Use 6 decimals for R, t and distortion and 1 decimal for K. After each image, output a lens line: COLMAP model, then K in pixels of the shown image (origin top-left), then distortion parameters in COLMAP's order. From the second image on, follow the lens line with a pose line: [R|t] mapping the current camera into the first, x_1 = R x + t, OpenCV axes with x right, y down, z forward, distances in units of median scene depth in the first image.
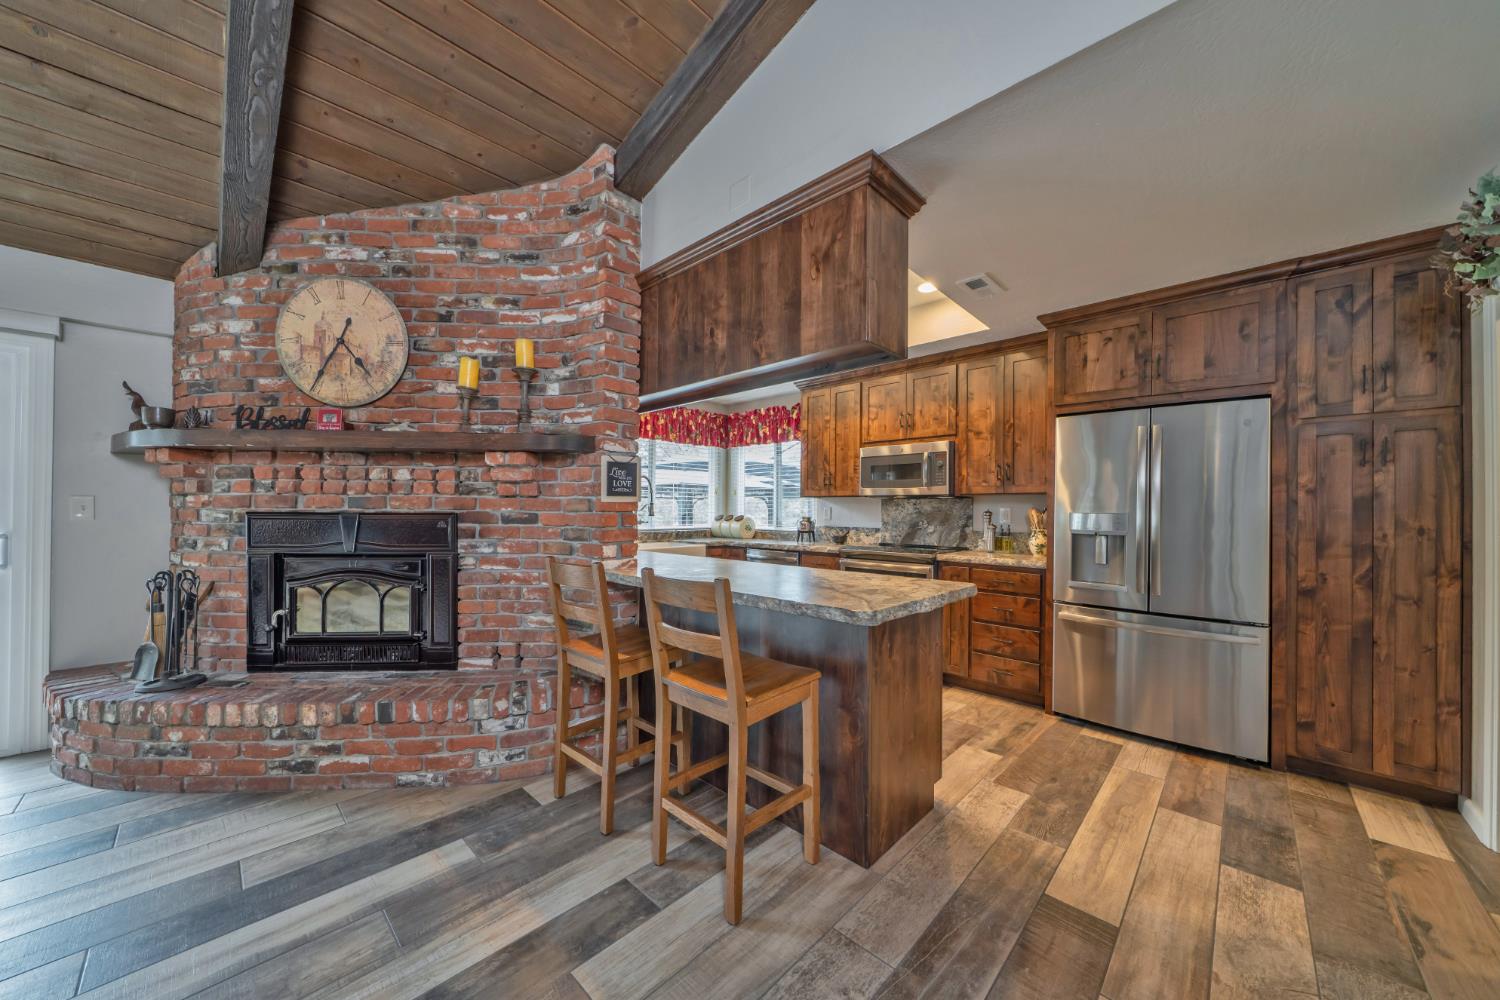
lens RADIAL K [[519.8, 0, 751.3], [0, 519.8, 506.0], [0, 0, 1]] dist [-0.004543, -0.000298]
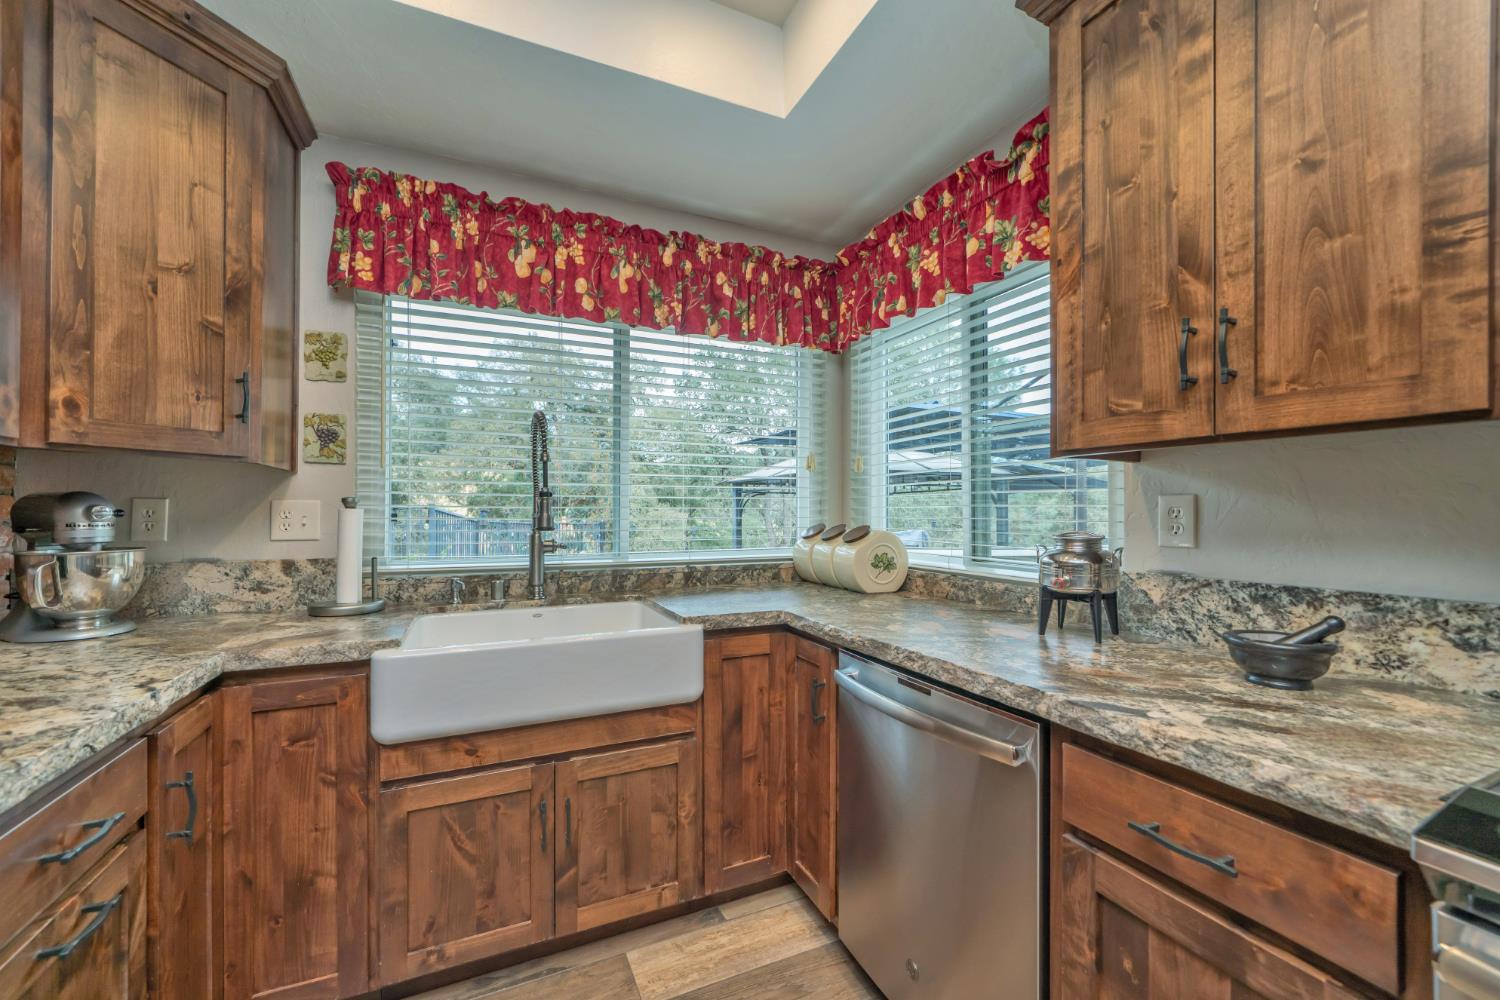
lens RADIAL K [[585.6, 0, 740.9], [0, 585.6, 506.4], [0, 0, 1]] dist [-0.003993, -0.000185]
pose [[0.921269, -0.011201, -0.388765, 0.063083], [0.011284, 0.999934, -0.002071, 0.005361], [0.388762, -0.002479, 0.921335, 0.655502]]
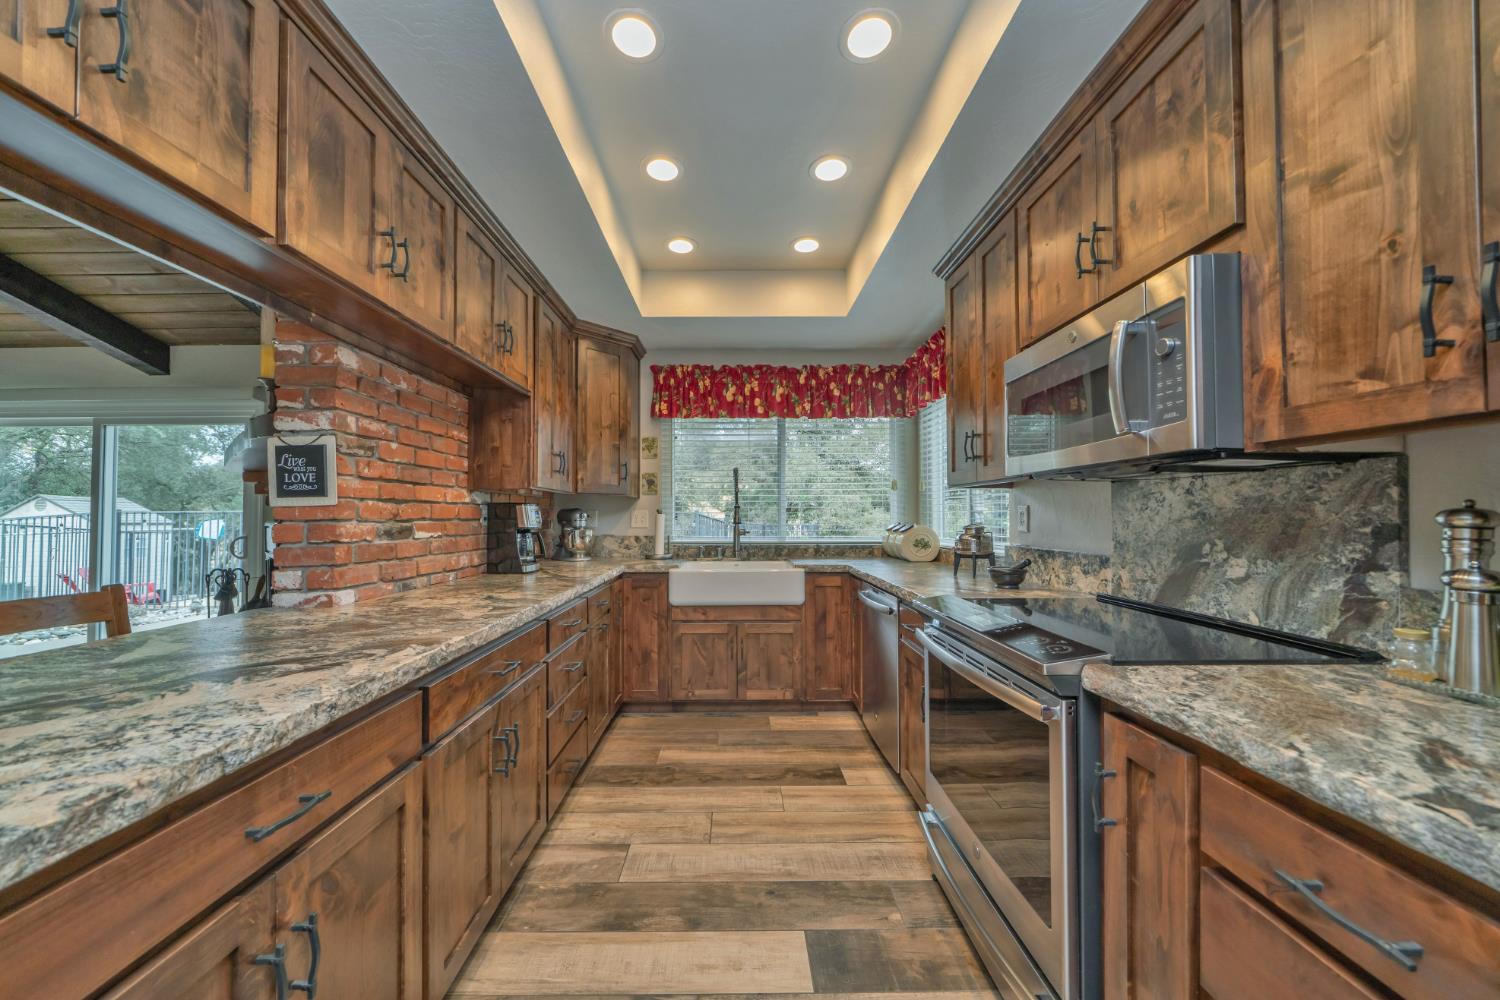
lens RADIAL K [[519.8, 0, 744.5], [0, 519.8, 505.3], [0, 0, 1]] dist [-0.004543, -0.000298]
pose [[0.693383, -0.023917, -0.720172, 0.306377], [0.015522, 0.999713, -0.018256, 0.006199], [0.720402, 0.001480, 0.693555, 0.476175]]
